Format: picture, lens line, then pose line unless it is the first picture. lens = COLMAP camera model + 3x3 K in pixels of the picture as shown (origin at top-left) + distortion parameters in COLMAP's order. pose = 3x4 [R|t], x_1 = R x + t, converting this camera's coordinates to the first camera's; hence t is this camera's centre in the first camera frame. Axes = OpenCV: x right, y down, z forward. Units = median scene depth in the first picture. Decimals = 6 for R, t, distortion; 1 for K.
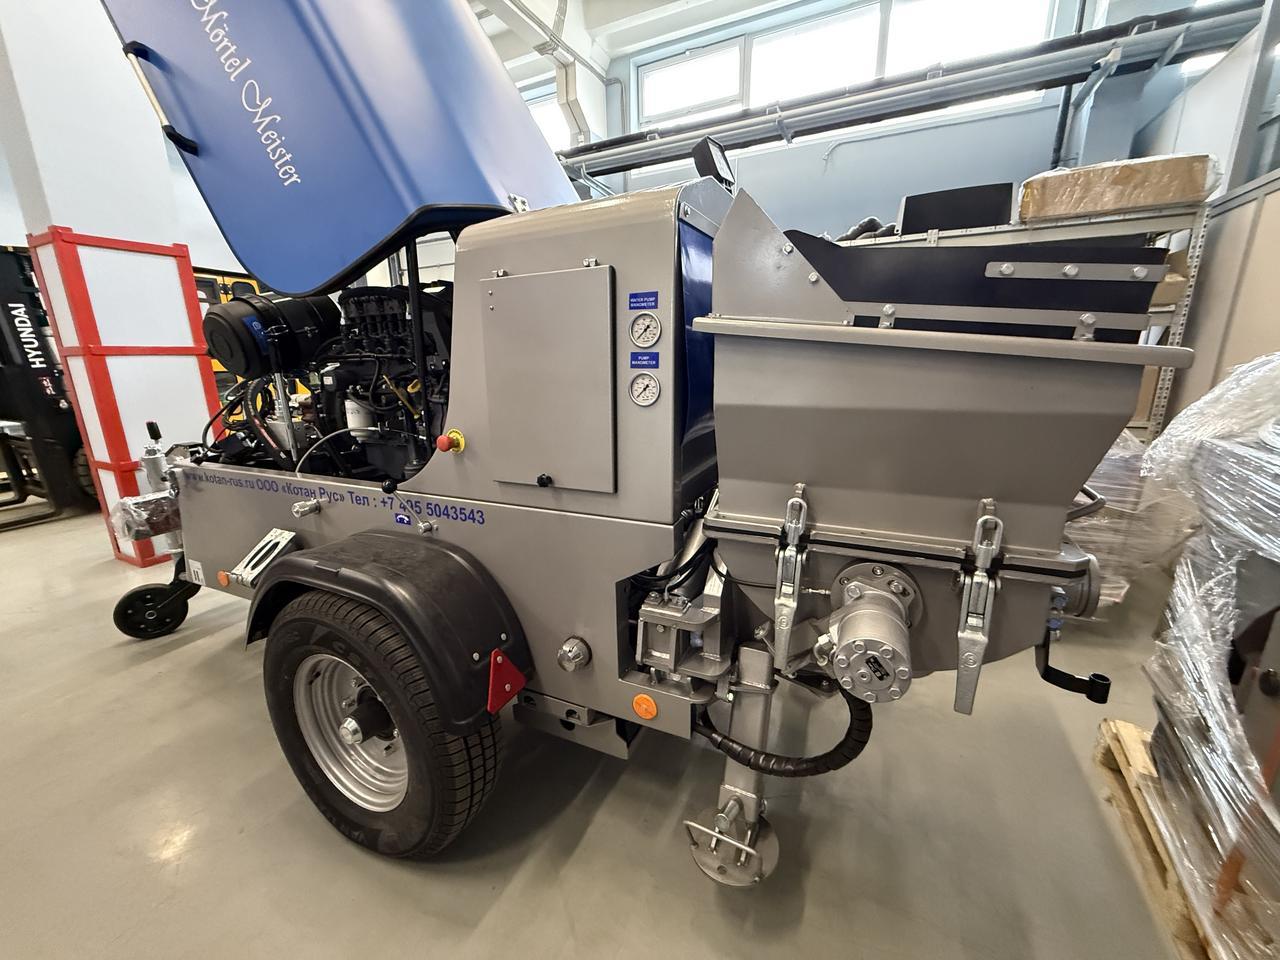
lens RADIAL K [[558.5, 0, 623.8], [0, 558.5, 446.6], [0, 0, 1]] dist [0.000246, 0.000995]
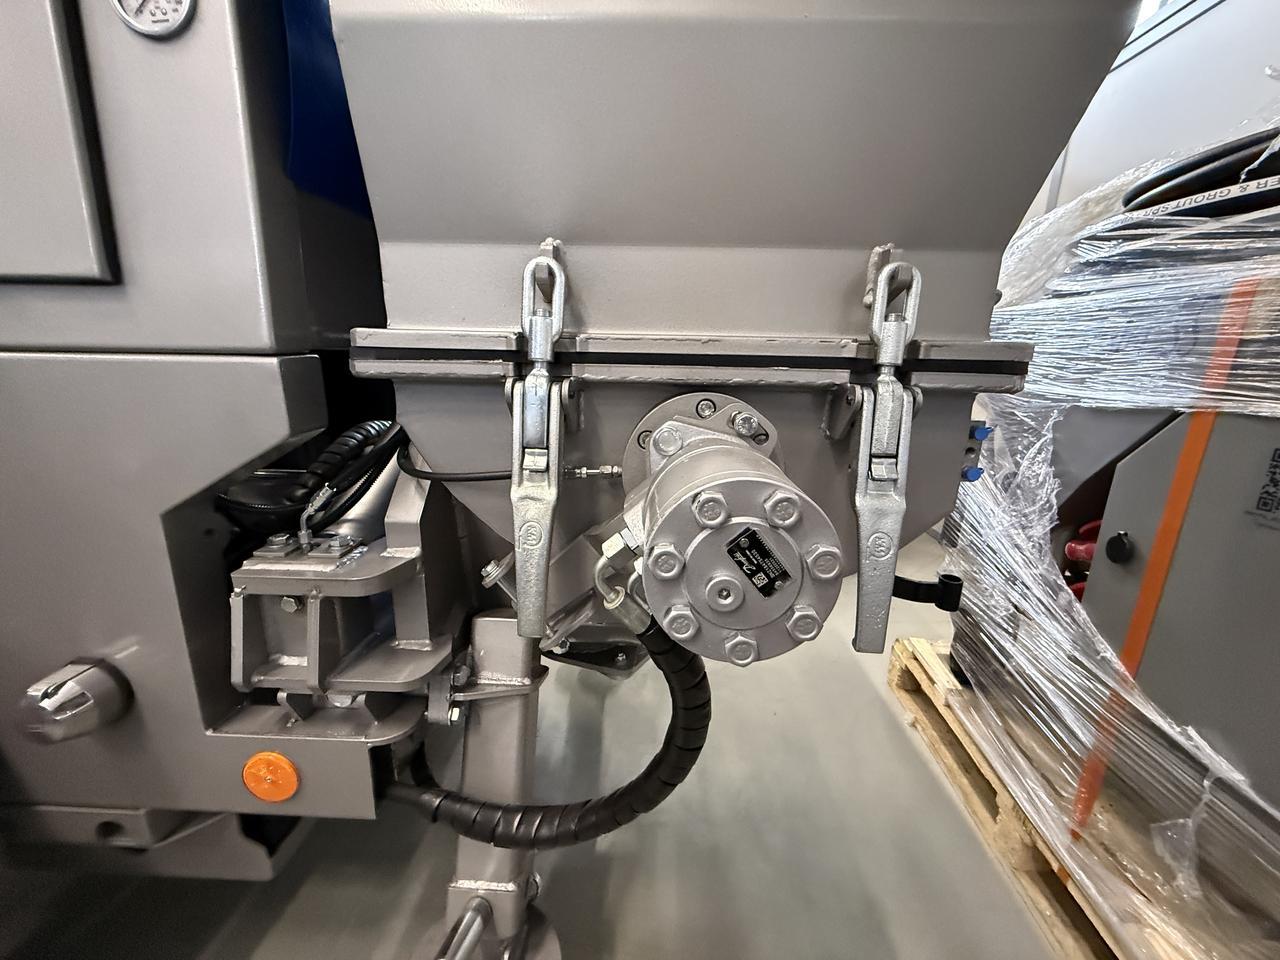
lens RADIAL K [[558.5, 0, 623.8], [0, 558.5, 446.6], [0, 0, 1]] dist [0.000246, 0.000995]
pose [[0.928672, -0.056144, 0.366627, 0.162166], [0.057993, 0.998299, 0.005980, 0.206356], [-0.366339, 0.015709, 0.930349, 0.457183]]
